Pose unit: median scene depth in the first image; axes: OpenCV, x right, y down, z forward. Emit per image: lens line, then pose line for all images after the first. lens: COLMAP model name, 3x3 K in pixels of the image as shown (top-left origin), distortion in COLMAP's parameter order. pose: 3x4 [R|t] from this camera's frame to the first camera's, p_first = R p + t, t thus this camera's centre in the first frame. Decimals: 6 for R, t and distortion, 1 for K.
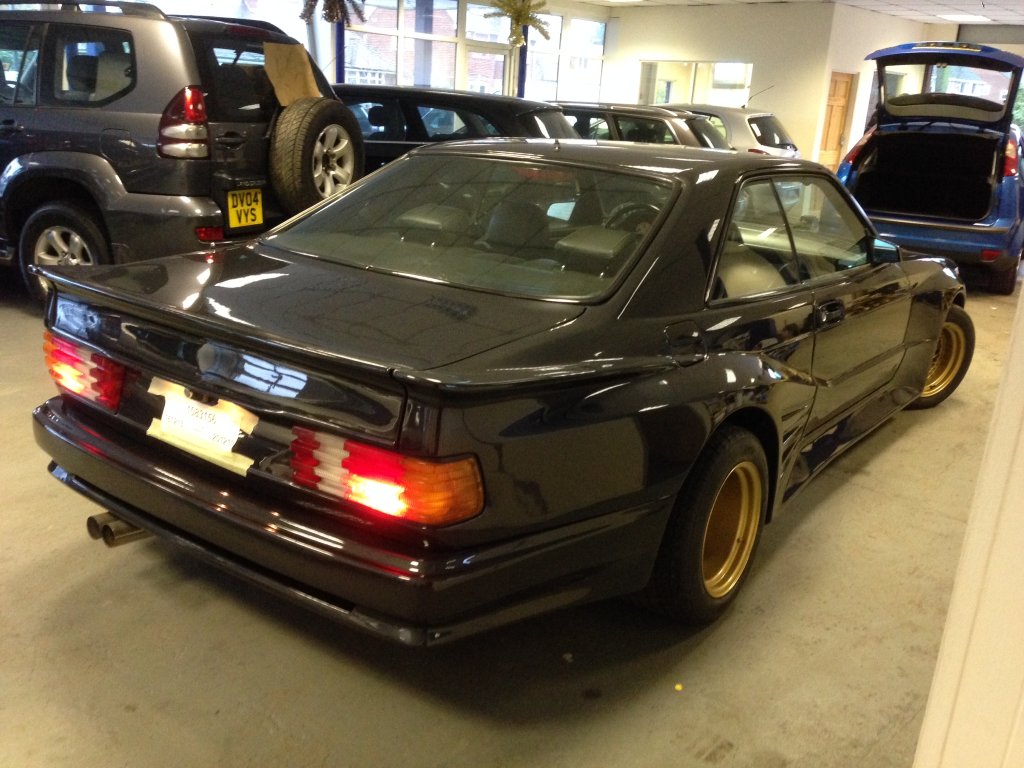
lens RADIAL K [[936.2, 0, 512.0], [0, 936.2, 384.0], [0, 0, 1]] dist [0.129149, -0.232285]
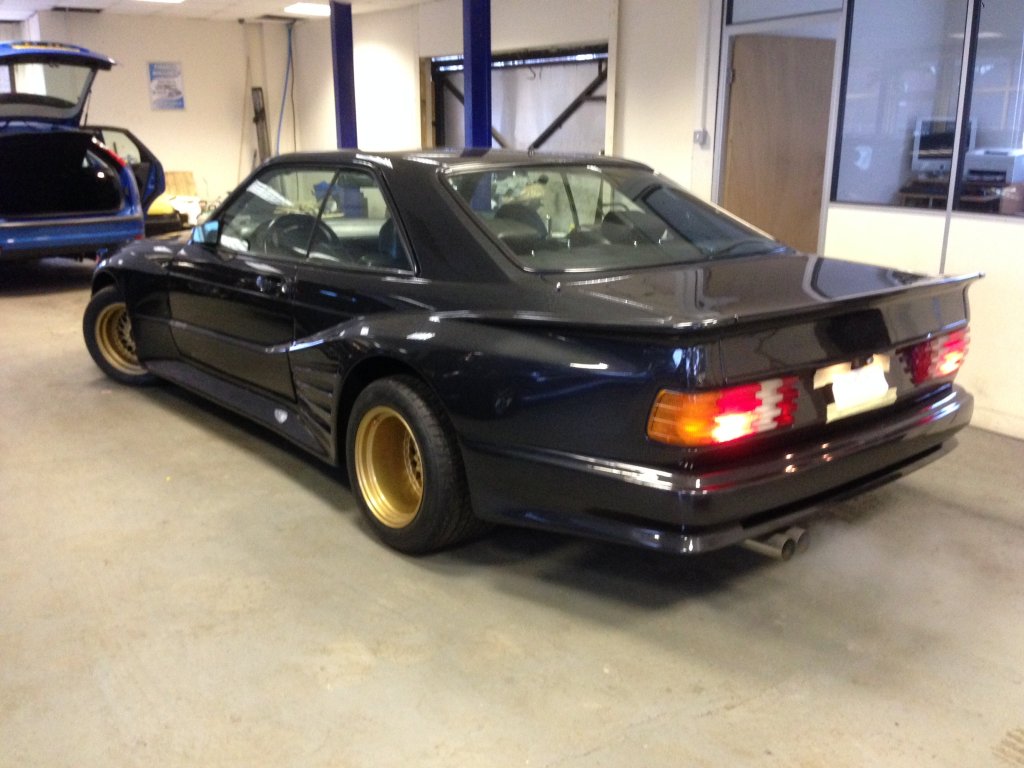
lens RADIAL K [[936.2, 0, 512.0], [0, 936.2, 384.0], [0, 0, 1]] dist [0.129149, -0.232285]
pose [[0.236763, -0.296262, 0.925296, -1.189102], [0.286503, 0.931314, 0.224879, -0.274815], [-0.928364, 0.211857, 0.305380, 0.800717]]
